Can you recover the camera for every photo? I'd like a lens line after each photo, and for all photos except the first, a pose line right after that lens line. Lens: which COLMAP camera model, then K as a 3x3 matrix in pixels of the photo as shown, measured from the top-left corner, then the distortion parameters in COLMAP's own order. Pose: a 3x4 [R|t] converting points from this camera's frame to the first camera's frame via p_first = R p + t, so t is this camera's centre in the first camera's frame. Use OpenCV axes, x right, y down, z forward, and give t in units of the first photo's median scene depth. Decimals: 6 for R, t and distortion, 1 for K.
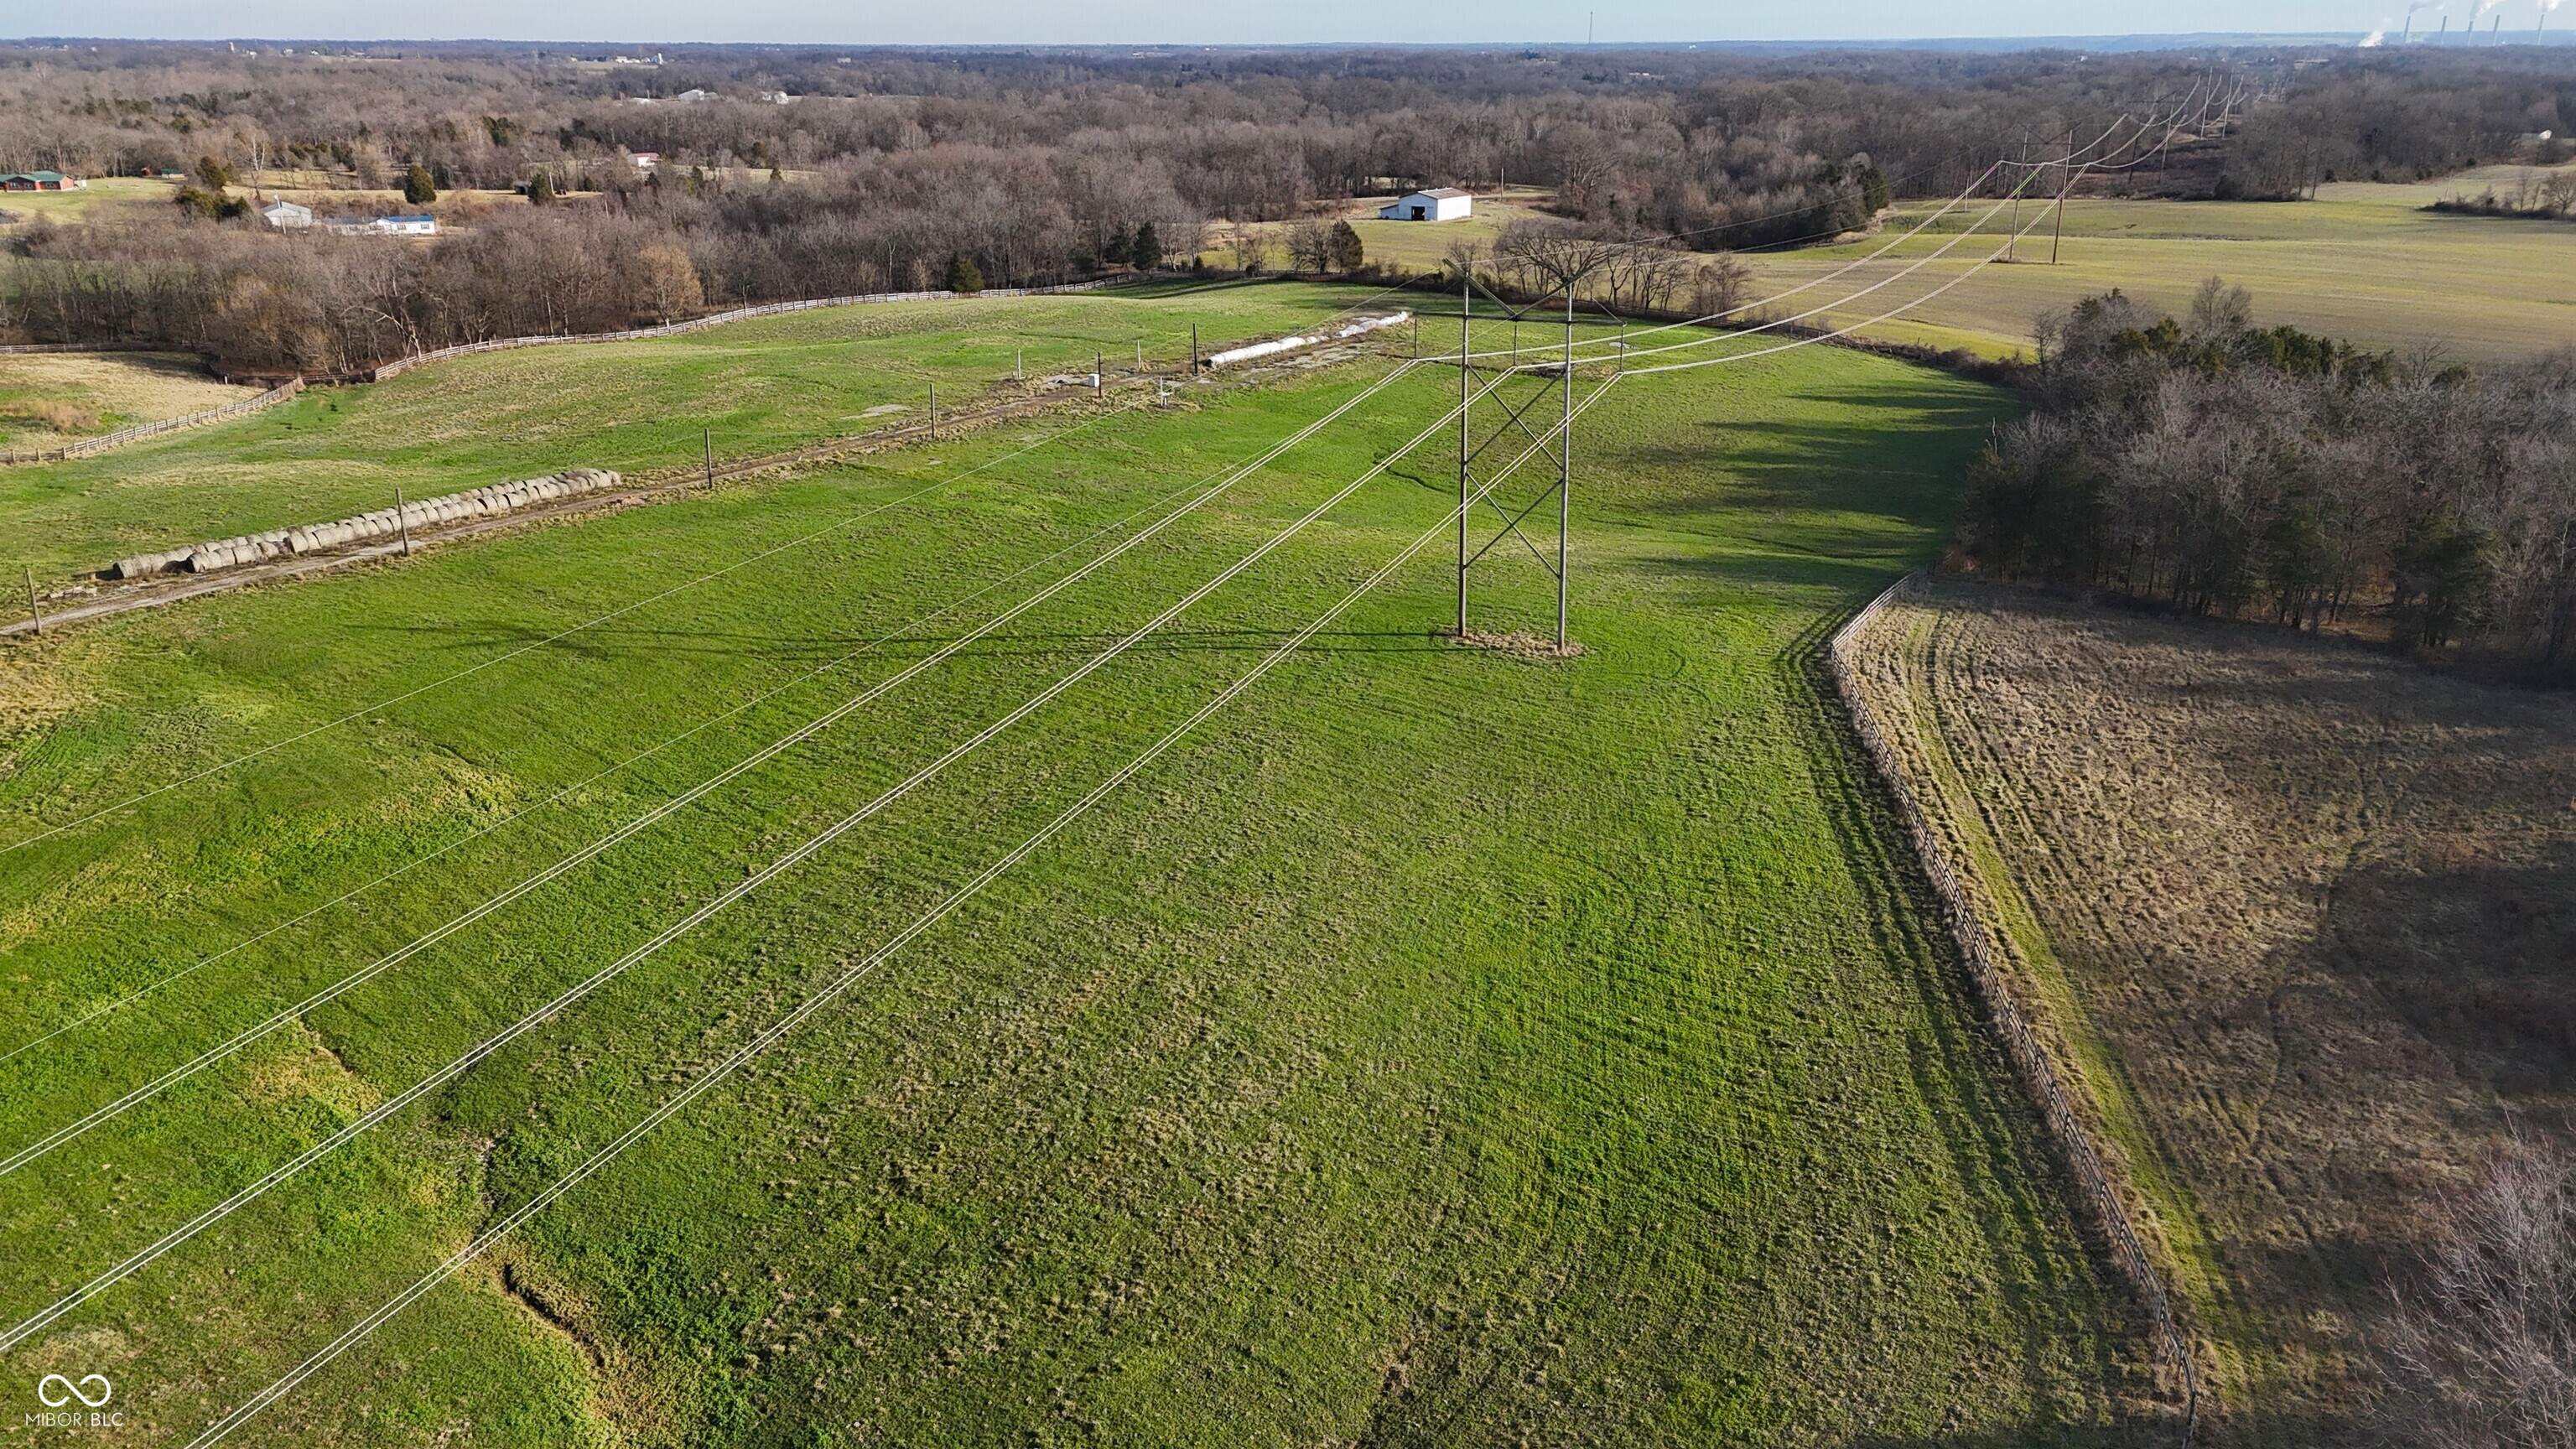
lens RADIAL K [[1883.7, 0, 1284.7], [0, 1883.7, 717.0], [0, 0, 1]] dist [0.086624, -0.077311]
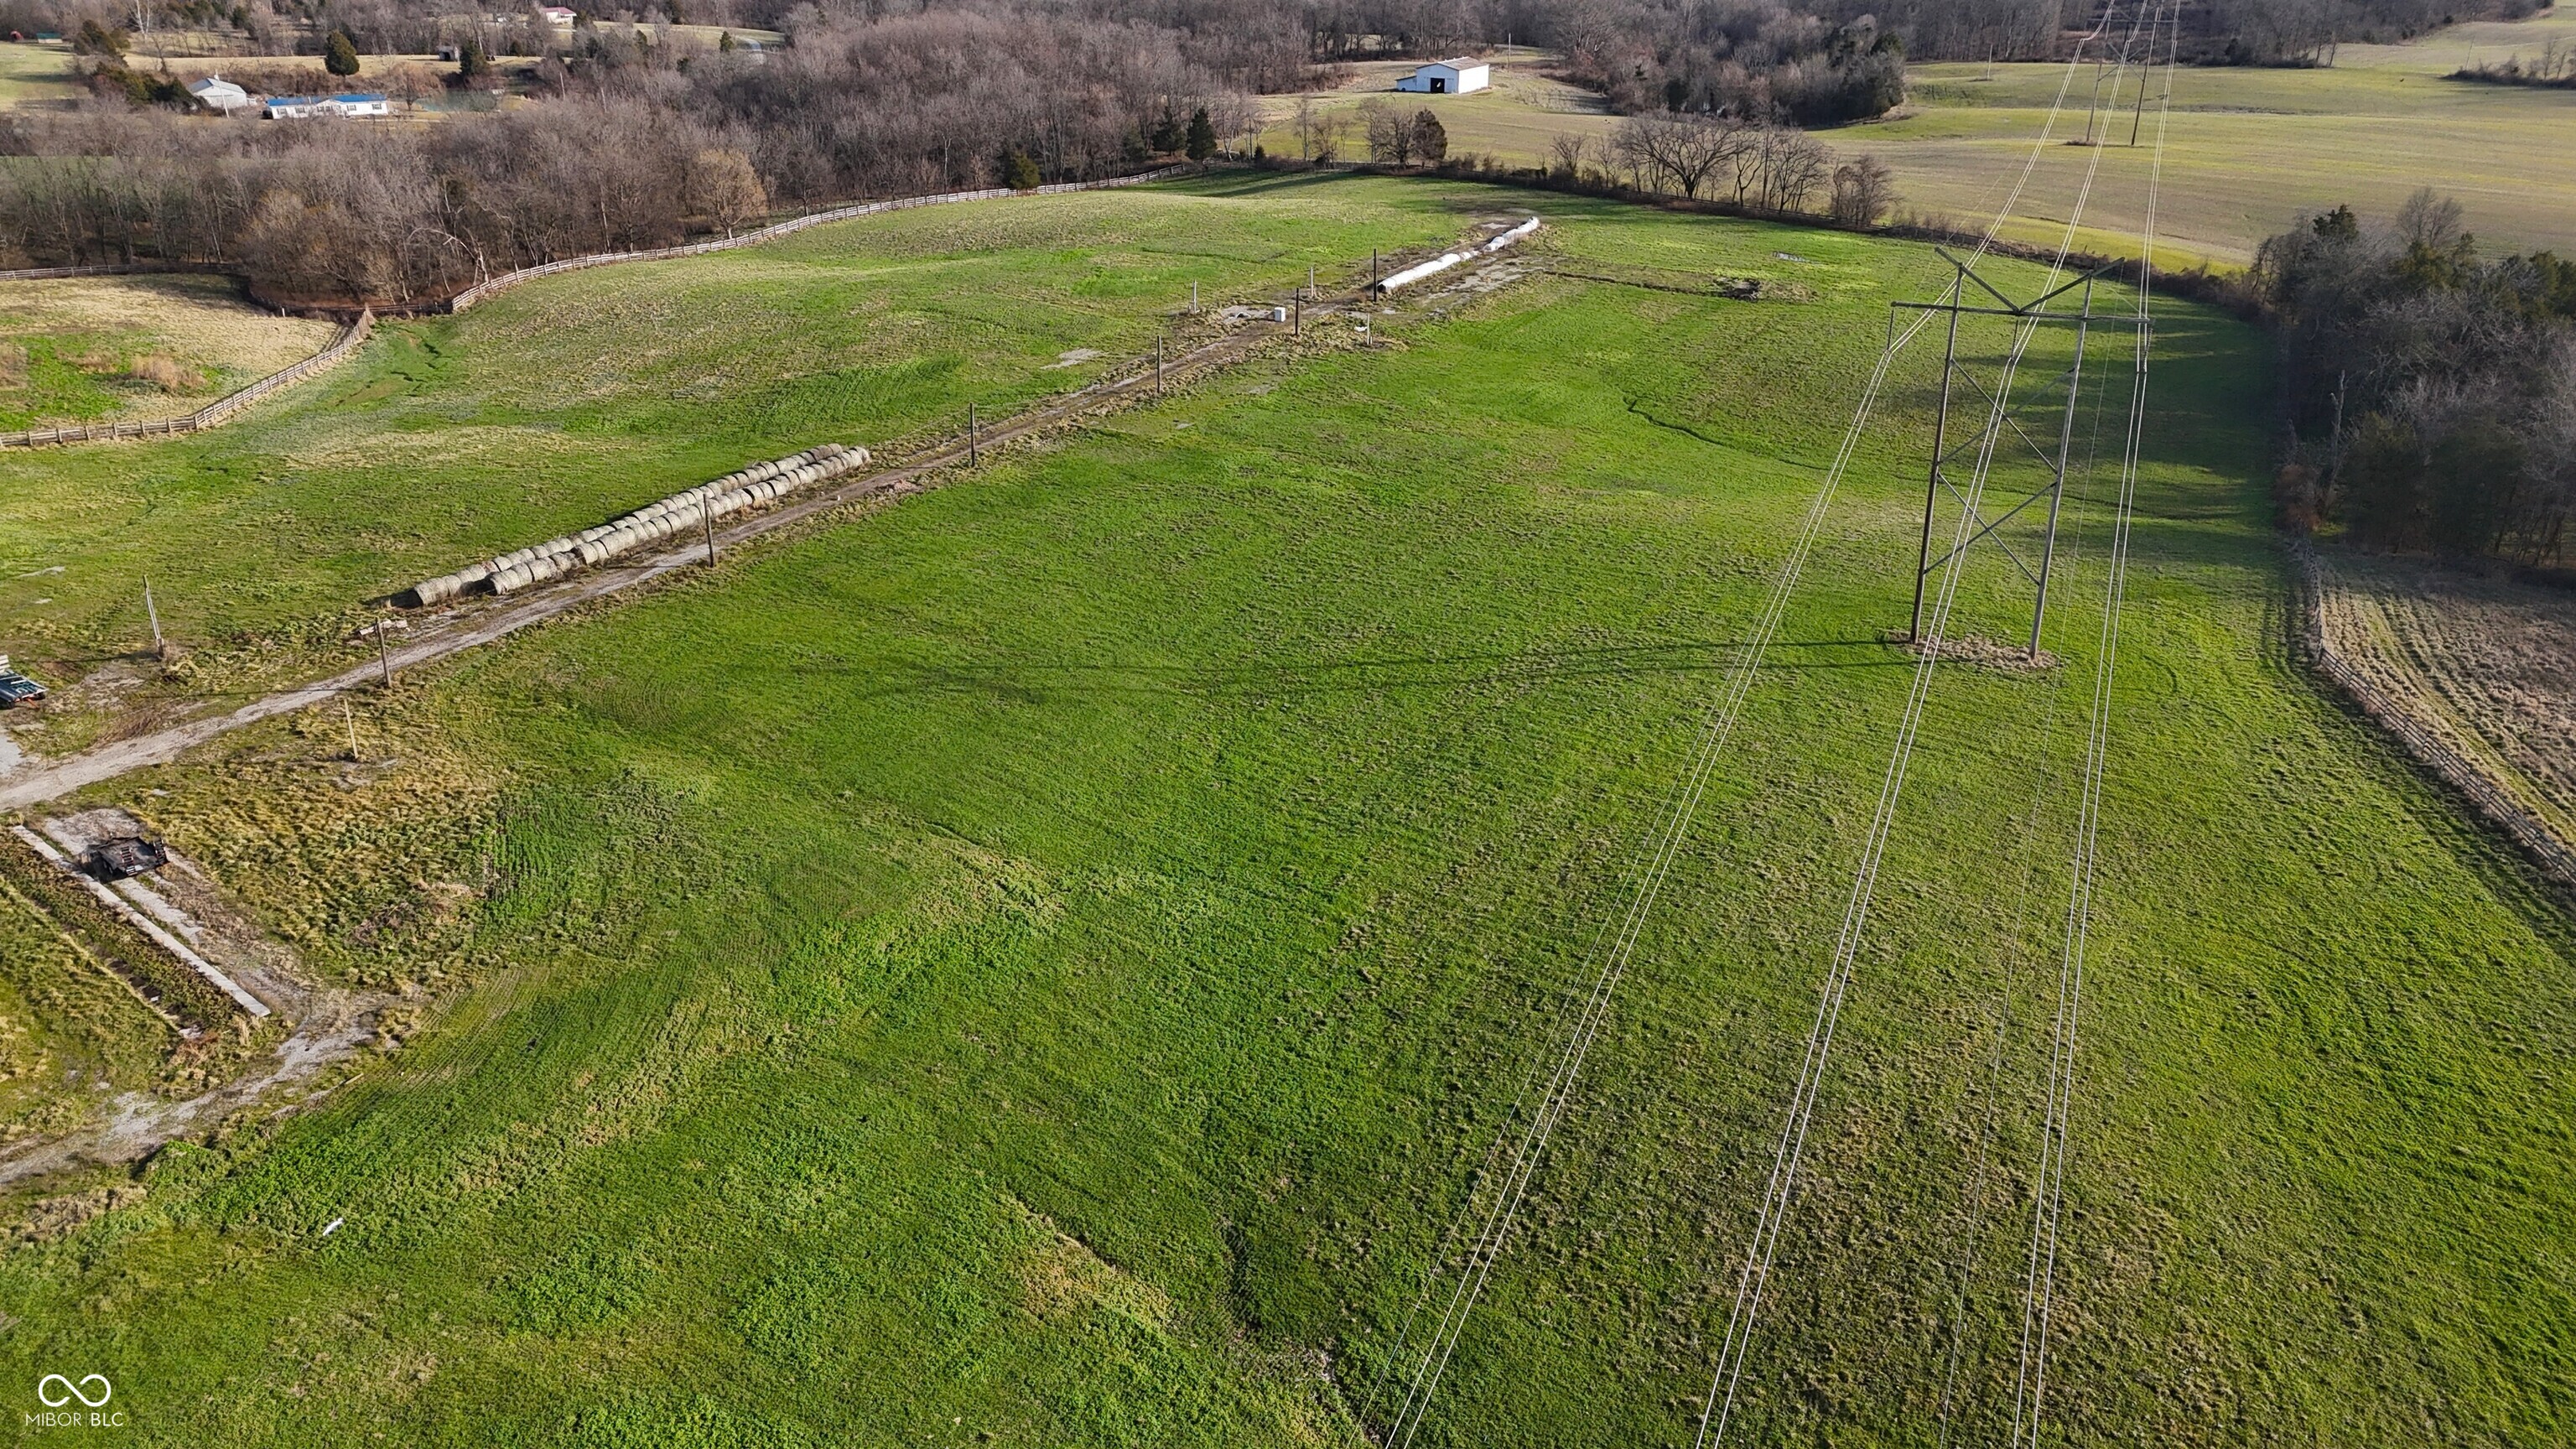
lens RADIAL K [[1891.0, 0, 1280.2], [0, 1891.0, 697.7], [0, 0, 1]] dist [0.077548, -0.063771]
pose [[0.996960, -0.029409, 0.072157, -0.146595], [0.024147, 0.997058, 0.072751, -0.046655], [-0.074085, -0.070787, 0.994736, 0.035753]]
